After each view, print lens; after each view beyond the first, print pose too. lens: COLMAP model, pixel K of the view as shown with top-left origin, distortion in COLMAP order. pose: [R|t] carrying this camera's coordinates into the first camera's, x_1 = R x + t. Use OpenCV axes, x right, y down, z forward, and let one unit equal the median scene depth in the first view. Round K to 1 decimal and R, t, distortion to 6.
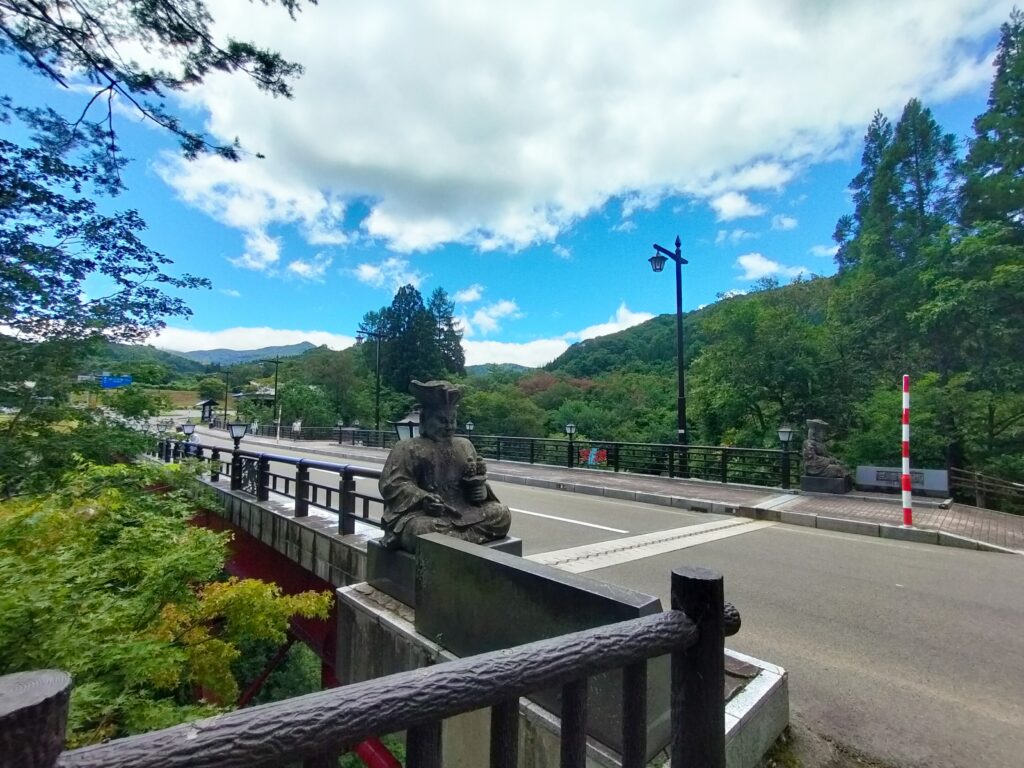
lens RADIAL K [[473.3, 0, 511.7], [0, 473.3, 386.1], [0, 0, 1]] dist [-0.002046, 0.000849]
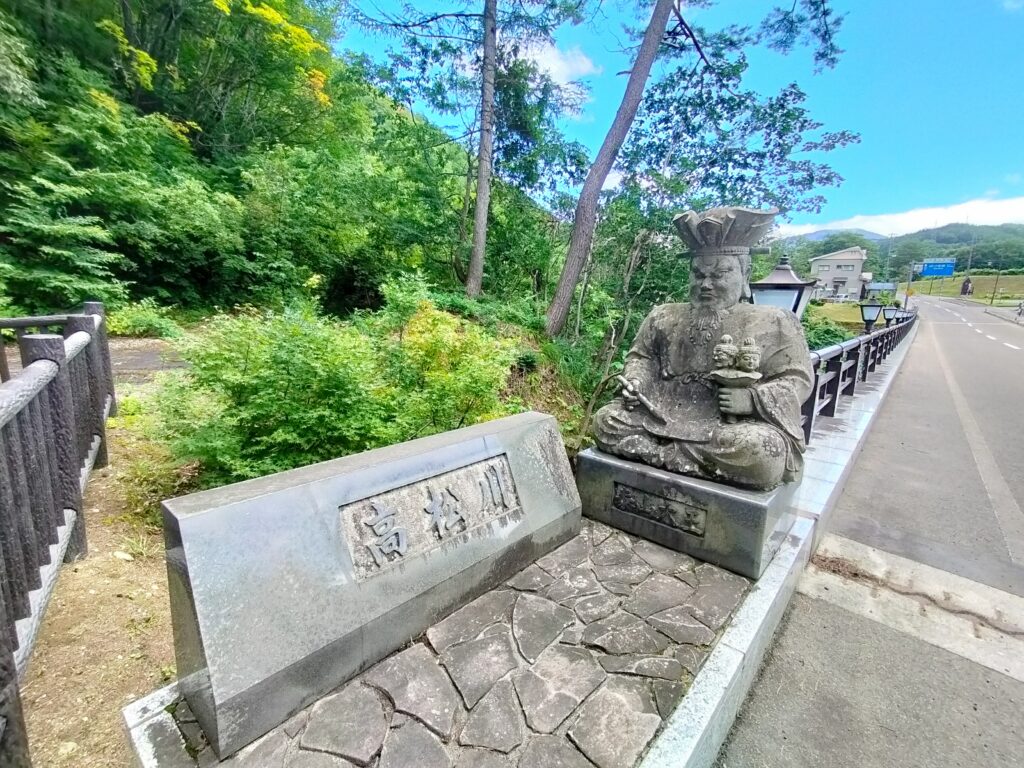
lens RADIAL K [[473.3, 0, 511.0], [0, 473.3, 383.2], [0, 0, 1]] dist [-0.002046, 0.000849]
pose [[0.085311, 0.169236, -0.981876, 0.214946], [0.050604, 0.983461, 0.173906, 0.042562], [0.995068, -0.064523, 0.075336, 0.318204]]
